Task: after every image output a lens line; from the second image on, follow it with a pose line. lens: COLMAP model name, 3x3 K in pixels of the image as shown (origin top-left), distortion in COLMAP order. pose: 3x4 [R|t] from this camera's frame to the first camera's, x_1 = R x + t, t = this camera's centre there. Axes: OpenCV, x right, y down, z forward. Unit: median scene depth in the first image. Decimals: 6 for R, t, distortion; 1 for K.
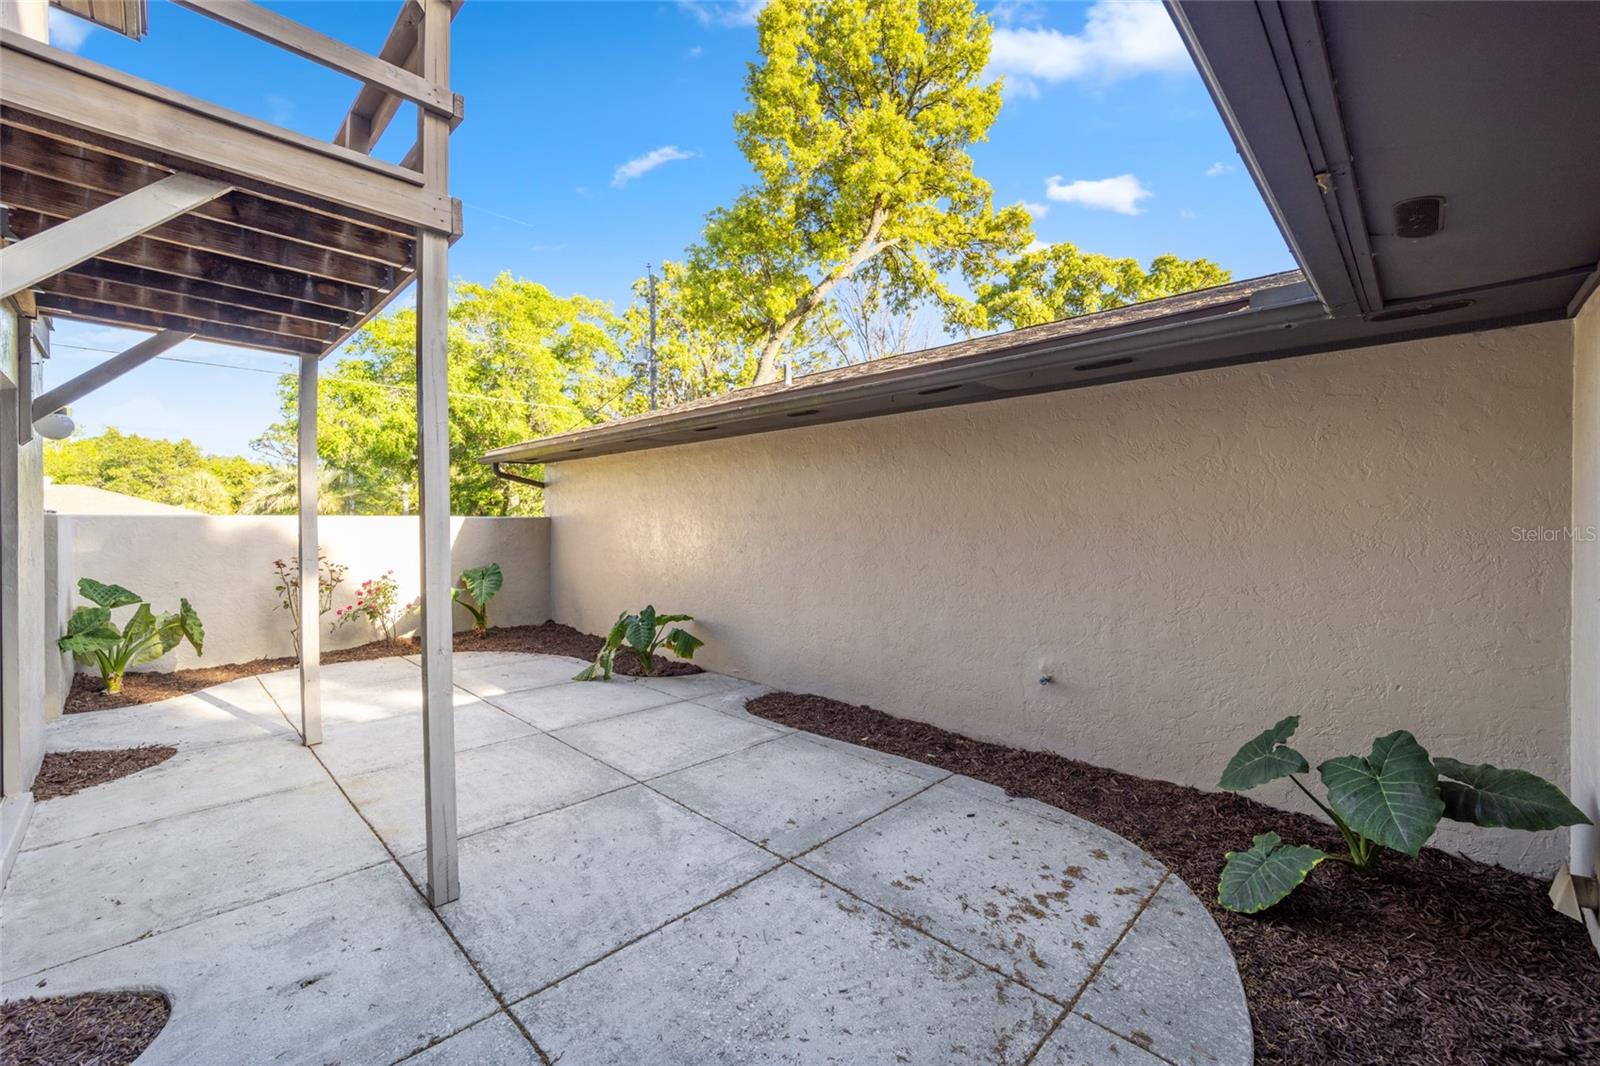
lens RADIAL K [[648.2, 0, 787.9], [0, 648.2, 521.8], [0, 0, 1]] dist [-0.001063, -0.004871]
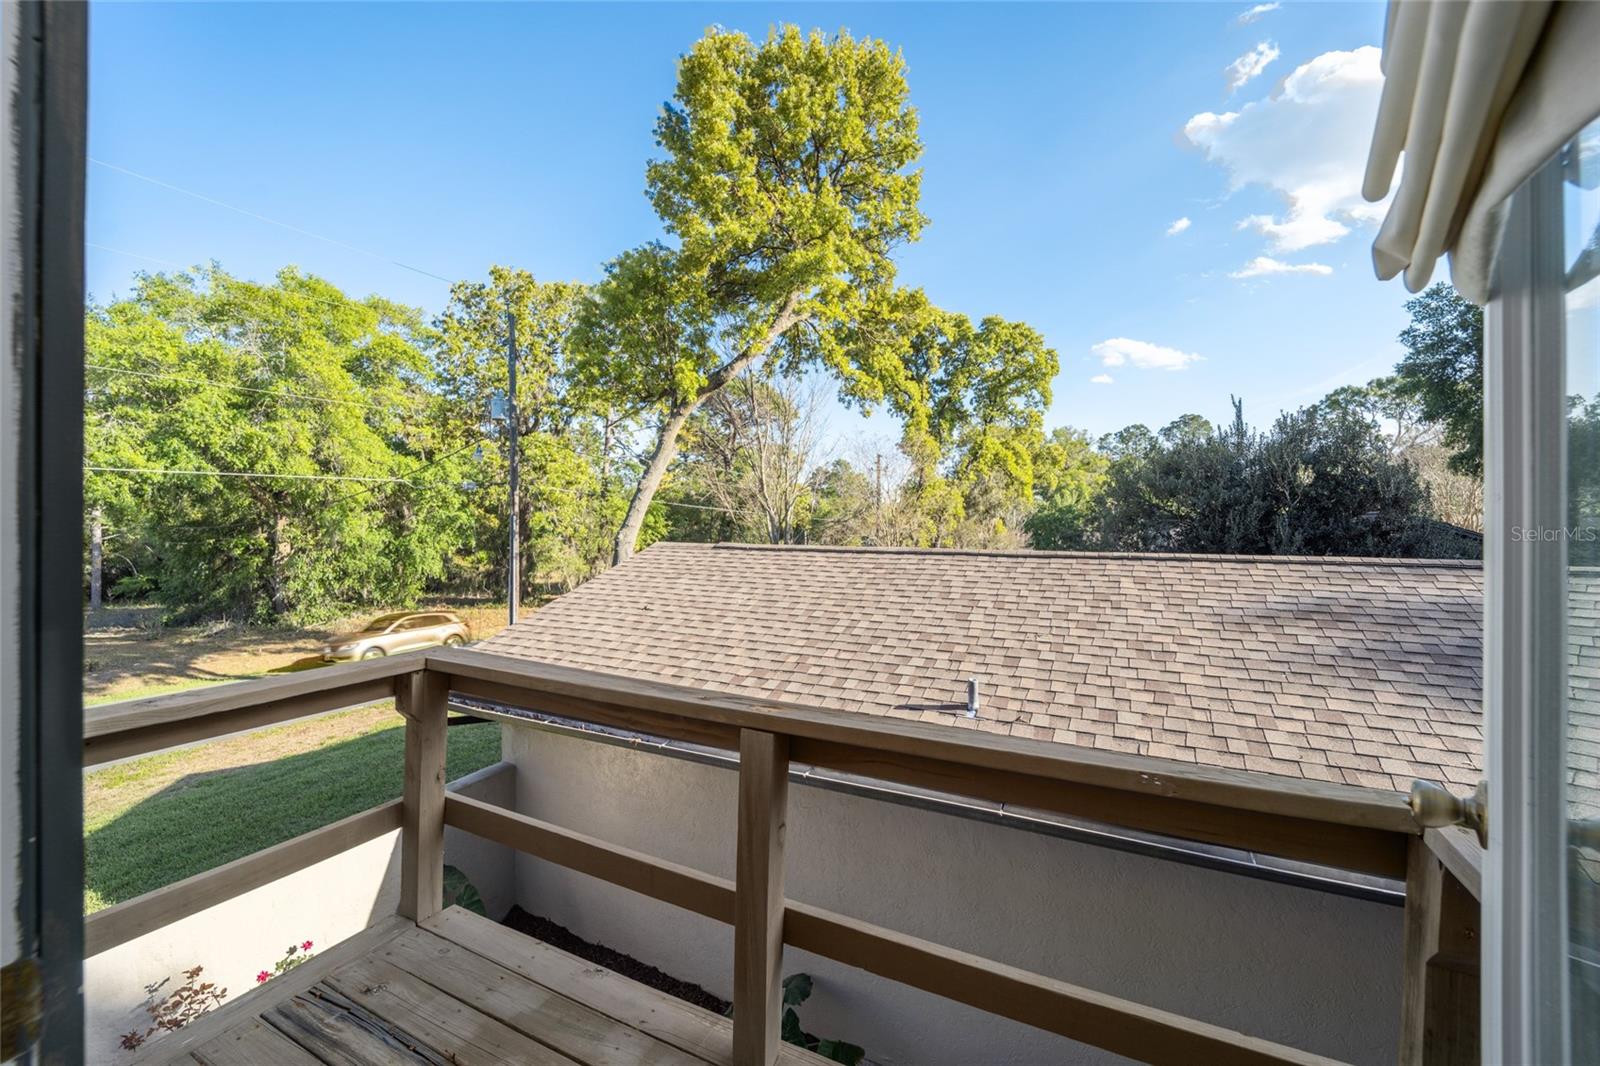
lens RADIAL K [[648.2, 0, 787.8], [0, 648.2, 508.6], [0, 0, 1]] dist [-0.001063, -0.004871]
pose [[0.953493, 0.002467, 0.301404, -0.547746], [-0.000931, 0.999986, -0.005242, -0.558184], [-0.301413, 0.004718, 0.953482, 0.414560]]
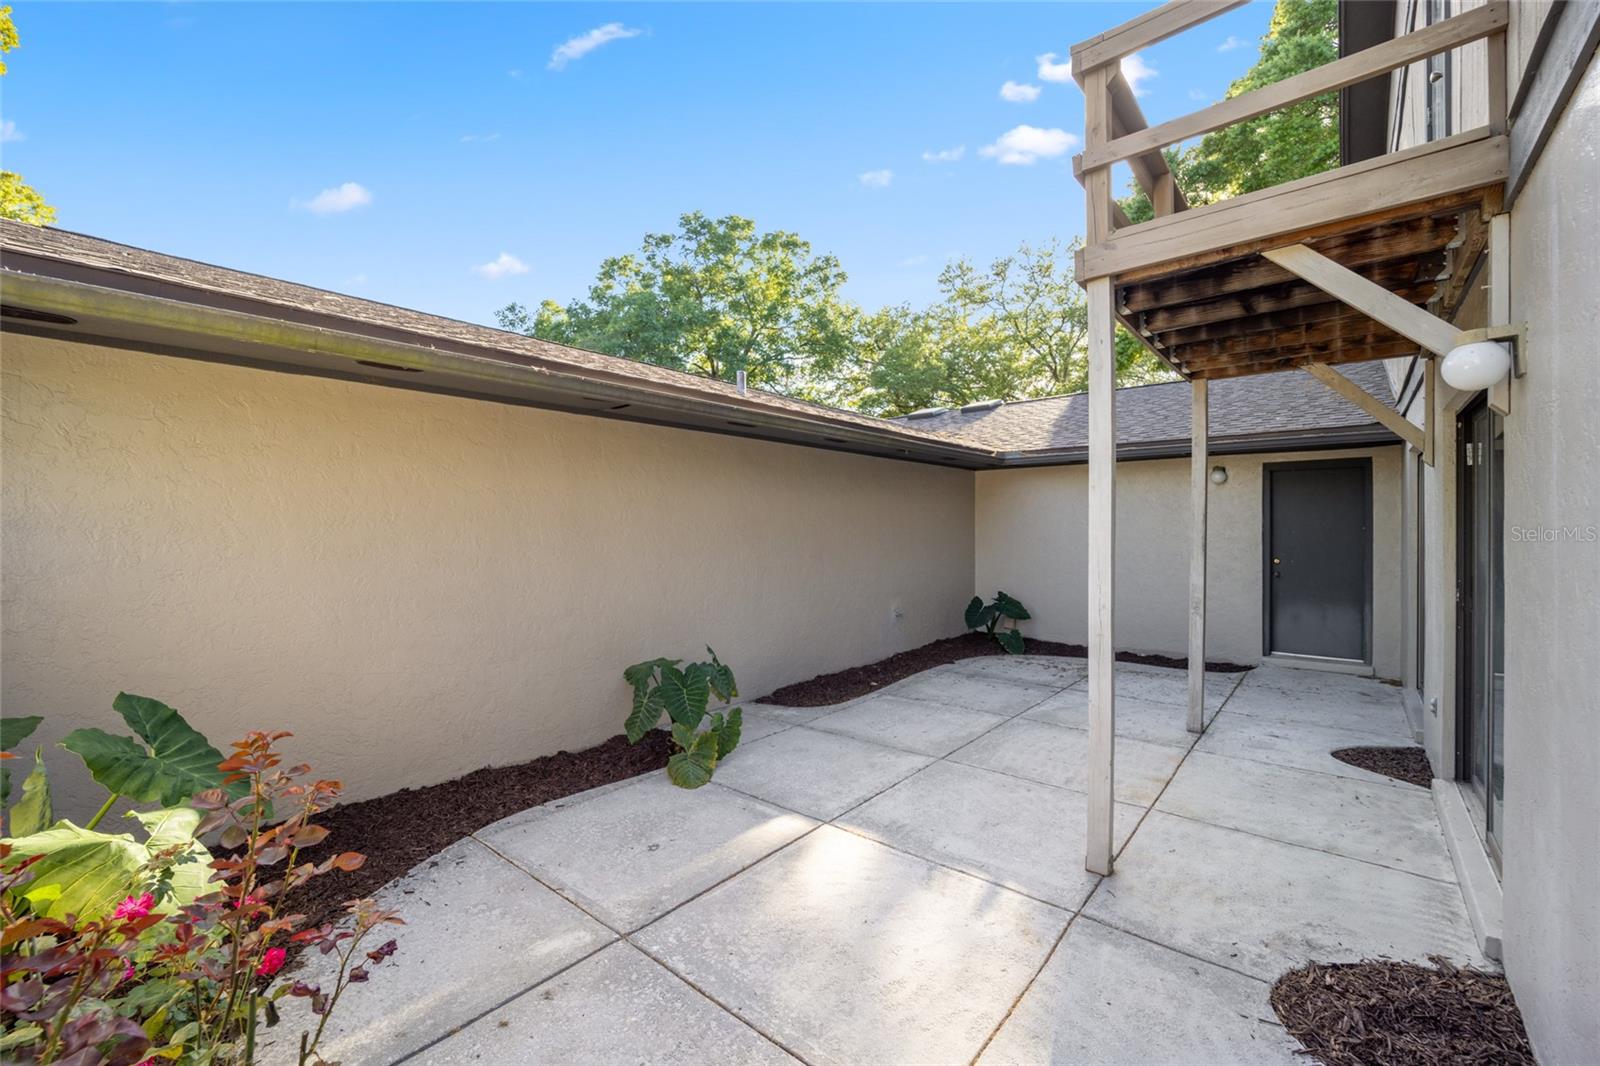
lens RADIAL K [[648.2, 0, 799.9], [0, 648.2, 529.4], [0, 0, 1]] dist [-0.001063, -0.004871]
pose [[-0.082153, -0.002102, 0.996617, -1.180646], [0.001005, 0.999997, 0.002192, -0.006752], [-0.996619, 0.001182, -0.082151, 1.171586]]
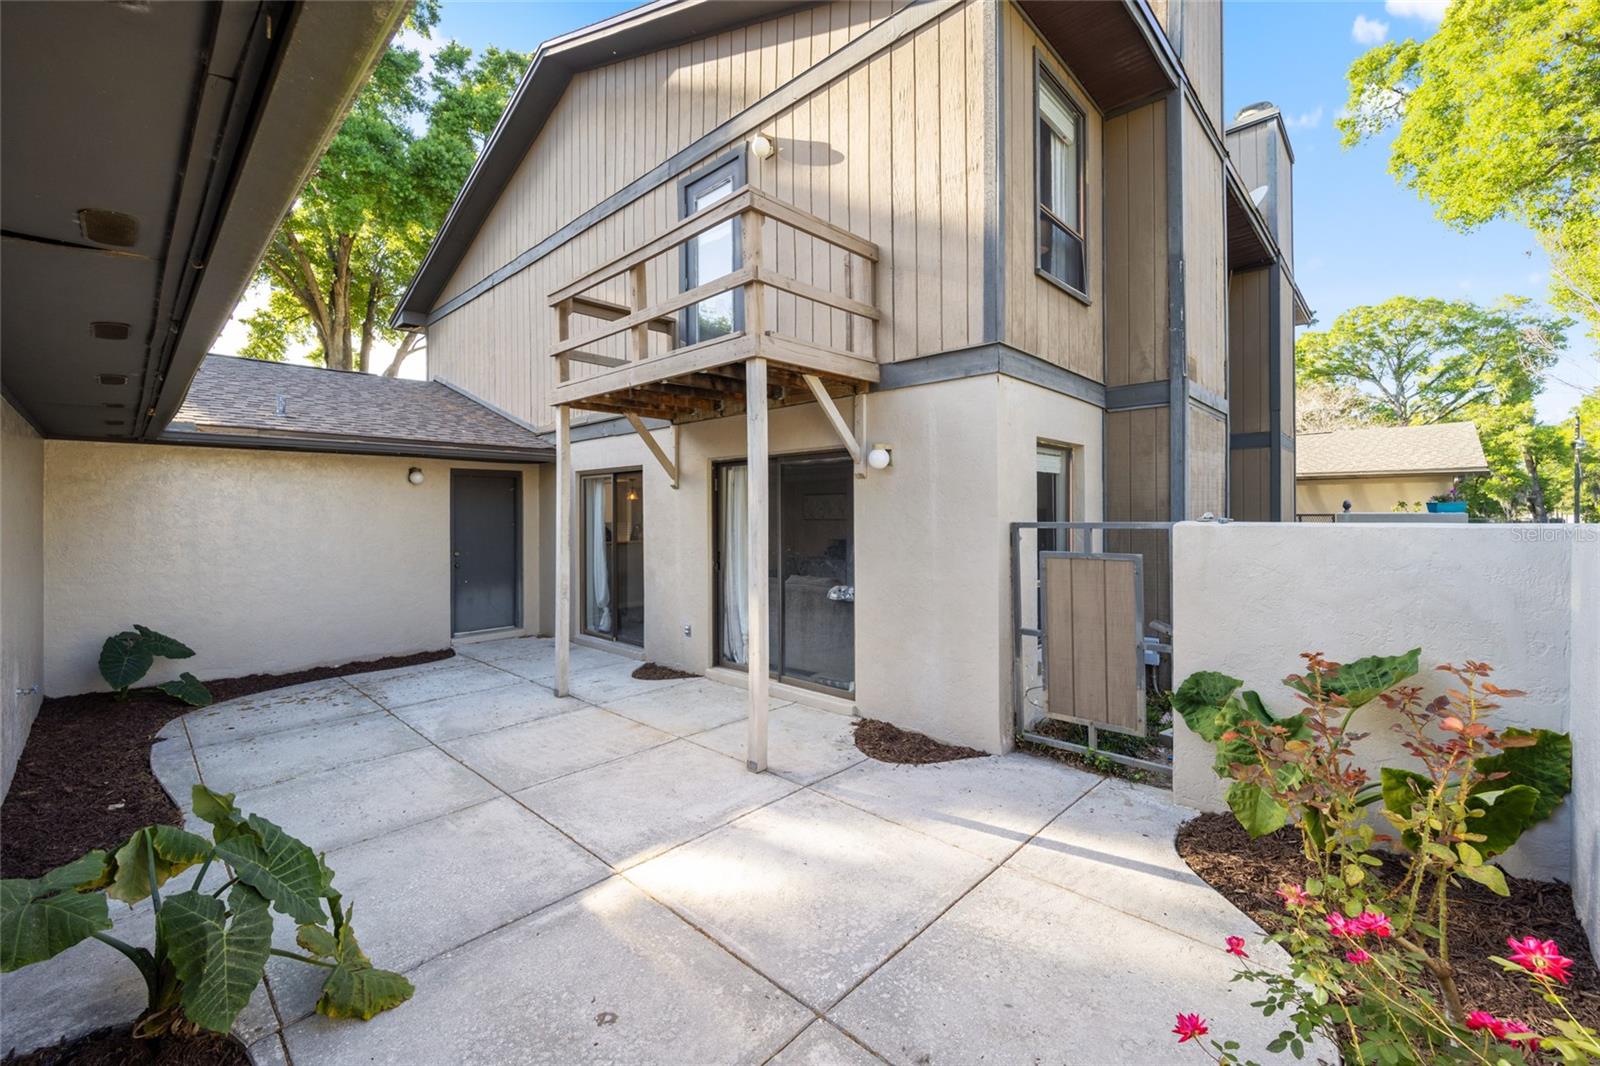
lens RADIAL K [[648.2, 0, 794.9], [0, 648.2, 514.8], [0, 0, 1]] dist [-0.001063, -0.004871]
pose [[-0.999834, 0.008572, -0.016071, -0.672969], [0.008569, 0.999963, 0.000248, -0.026092], [0.016073, 0.000110, -0.999871, 1.677600]]
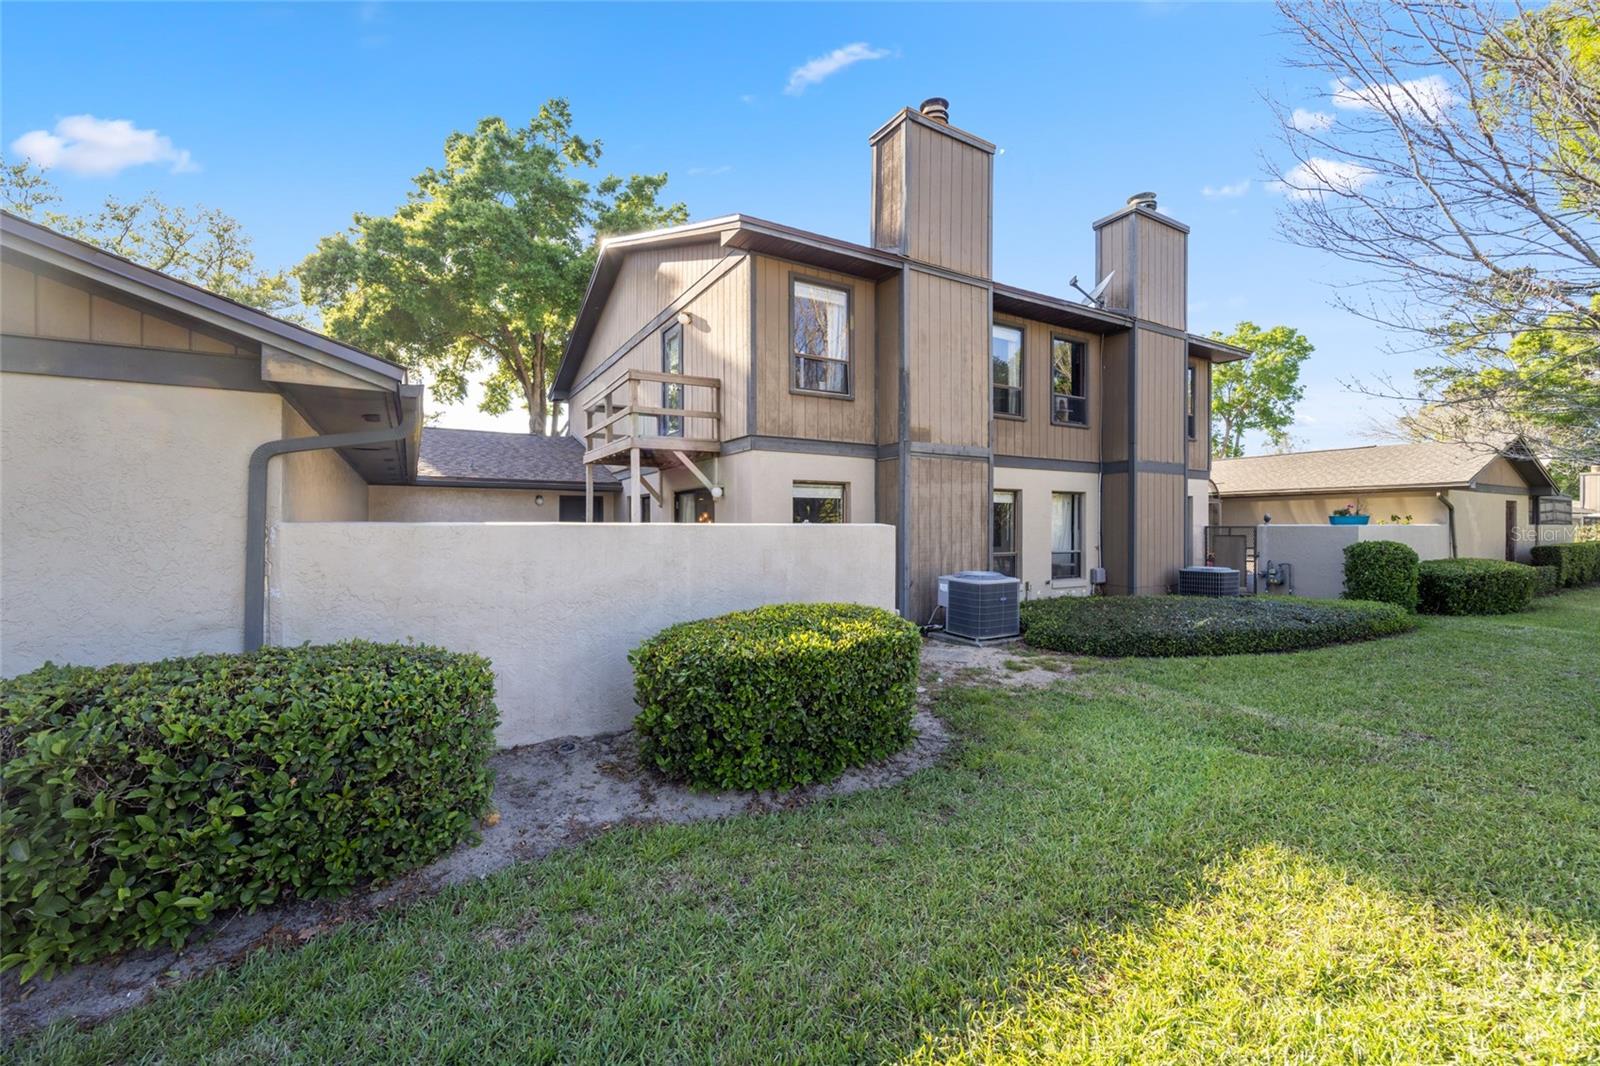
lens RADIAL K [[648.2, 0, 793.4], [0, 648.2, 527.4], [0, 0, 1]] dist [-0.001063, -0.004871]
pose [[-0.966092, 0.002858, 0.258183, -1.471449], [0.001965, 0.999991, -0.003717, -0.003377], [-0.258191, -0.003084, -0.966089, 2.404399]]
